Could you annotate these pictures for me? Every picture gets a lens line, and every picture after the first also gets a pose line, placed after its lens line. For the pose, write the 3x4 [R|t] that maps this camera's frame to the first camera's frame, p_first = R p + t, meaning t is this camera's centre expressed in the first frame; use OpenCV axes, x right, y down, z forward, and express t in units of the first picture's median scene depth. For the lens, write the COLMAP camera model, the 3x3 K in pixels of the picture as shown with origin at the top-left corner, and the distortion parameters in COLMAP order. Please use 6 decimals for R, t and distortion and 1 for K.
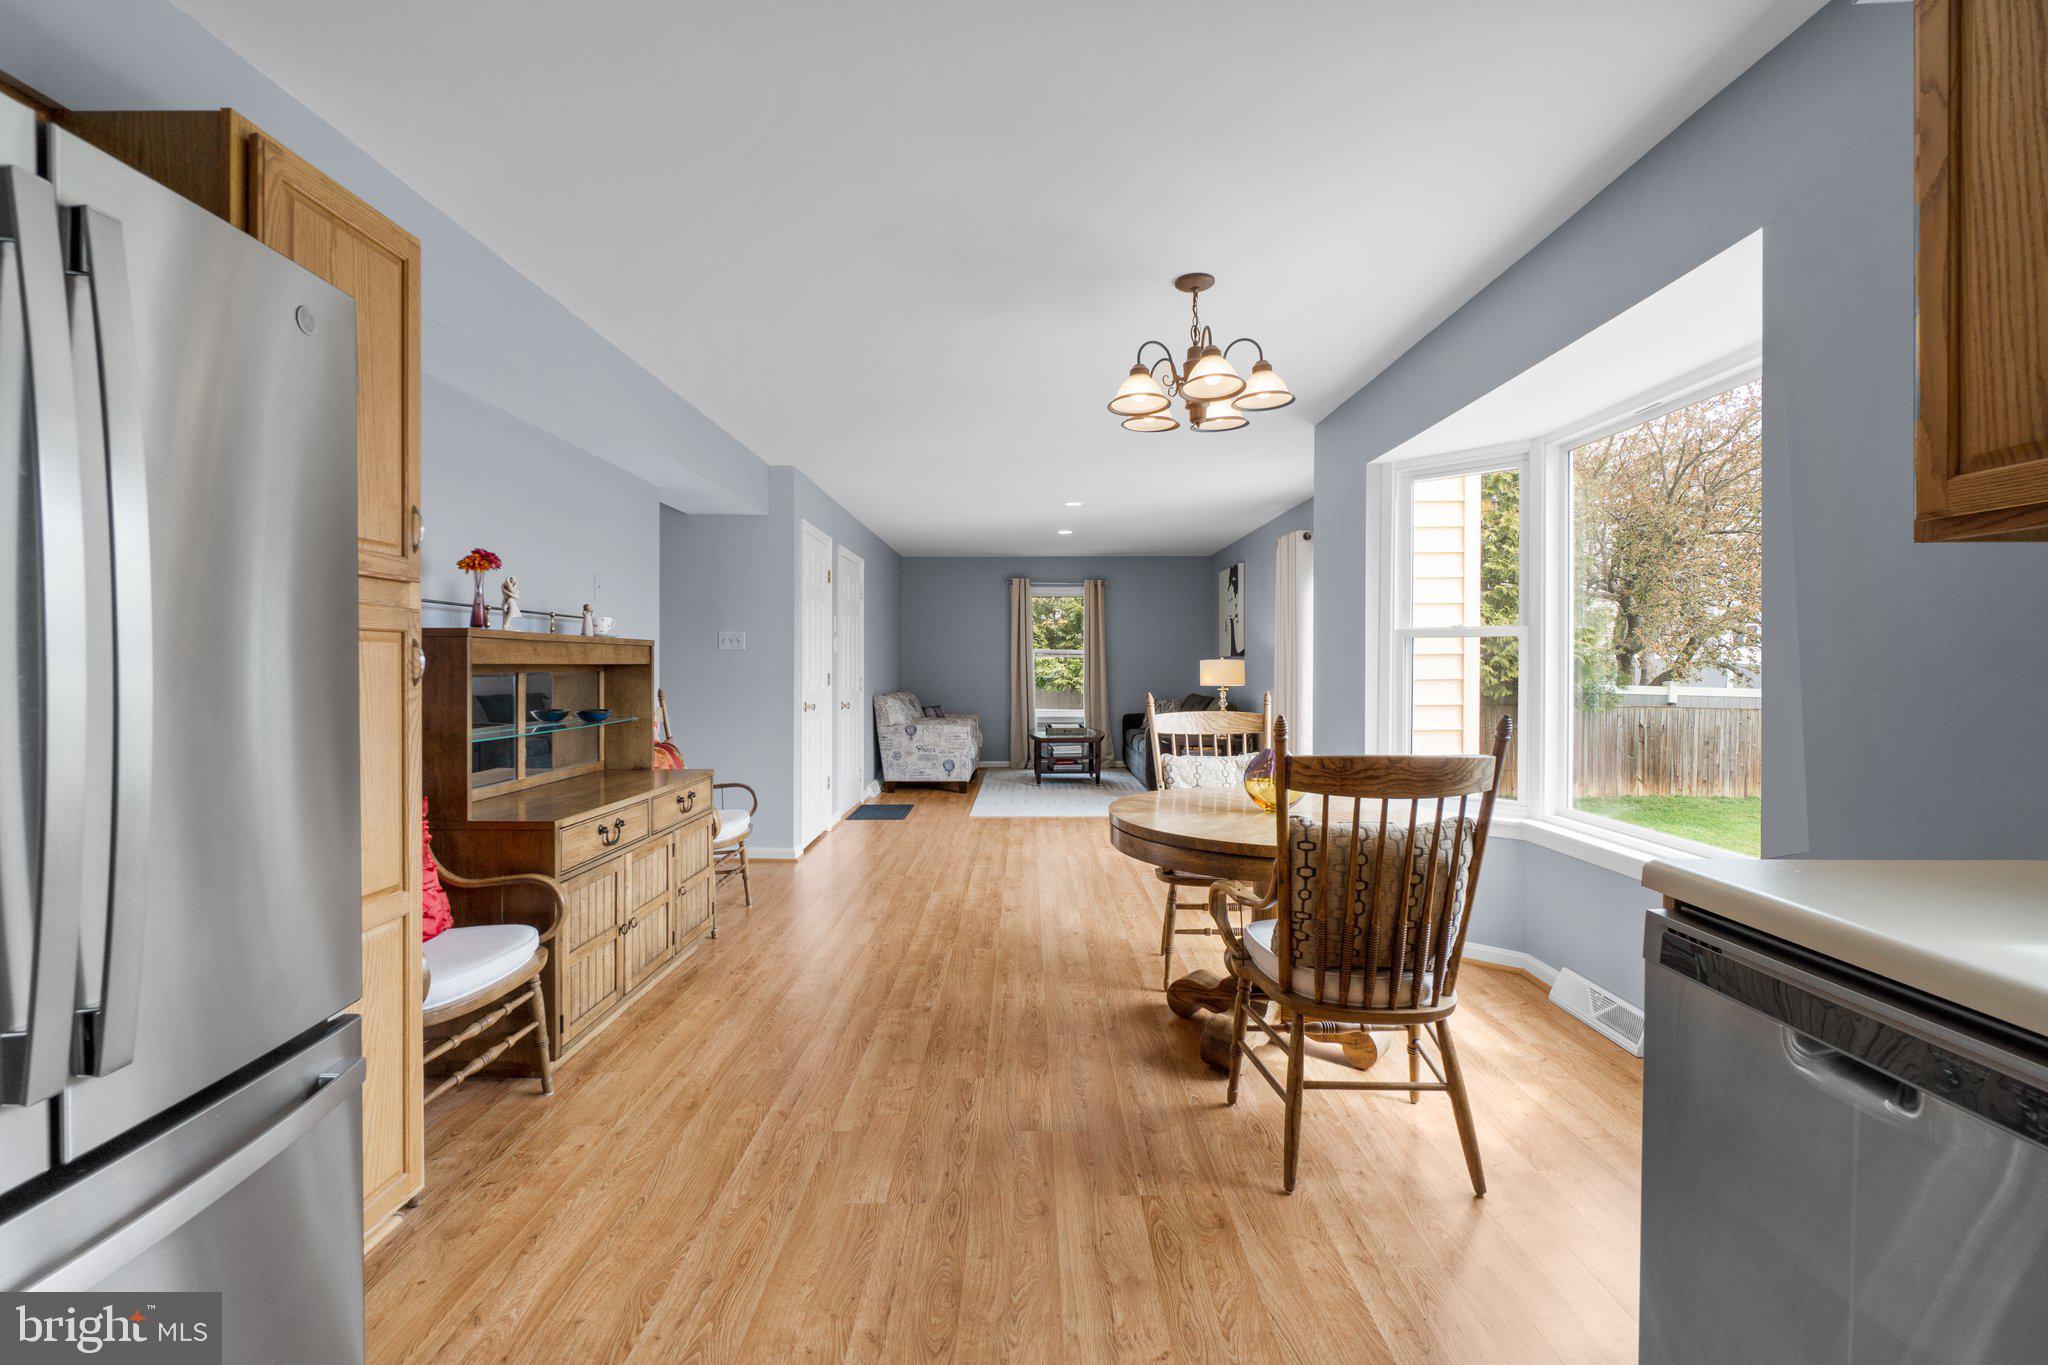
lens RADIAL K [[892.8, 0, 1024.2], [0, 892.8, 668.8], [0, 0, 1]] dist [-0.007736, 0.002077]
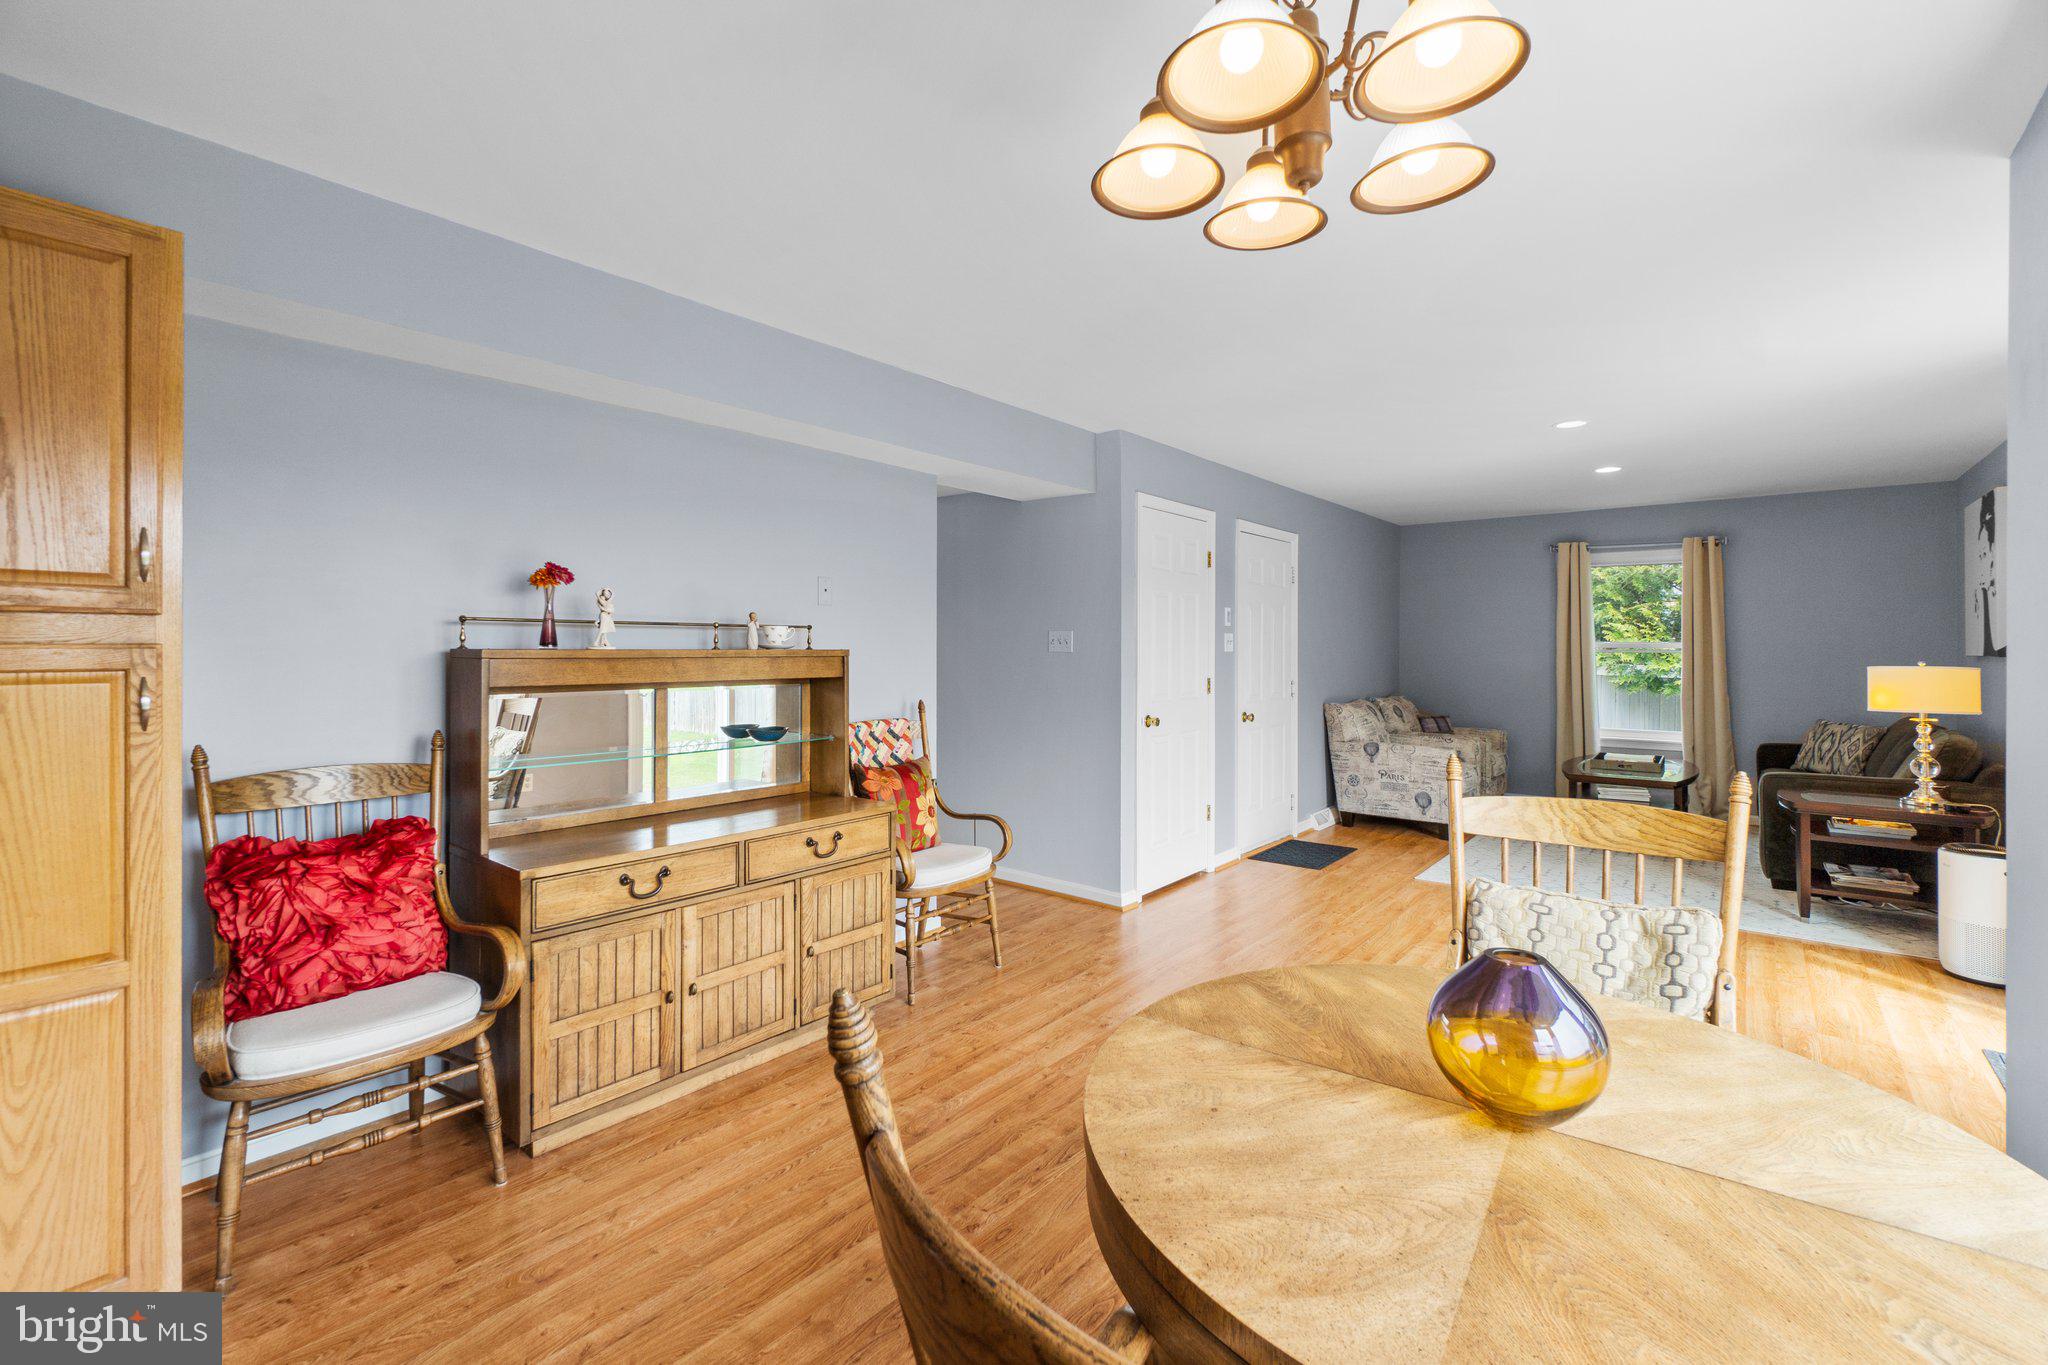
lens RADIAL K [[892.8, 0, 995.0], [0, 892.8, 644.4], [0, 0, 1]] dist [-0.007736, 0.002077]
pose [[0.768882, -0.001731, -0.639388, 0.358215], [-0.005533, 0.999941, -0.009361, -0.041515], [0.639366, 0.010735, 0.768827, 0.568040]]
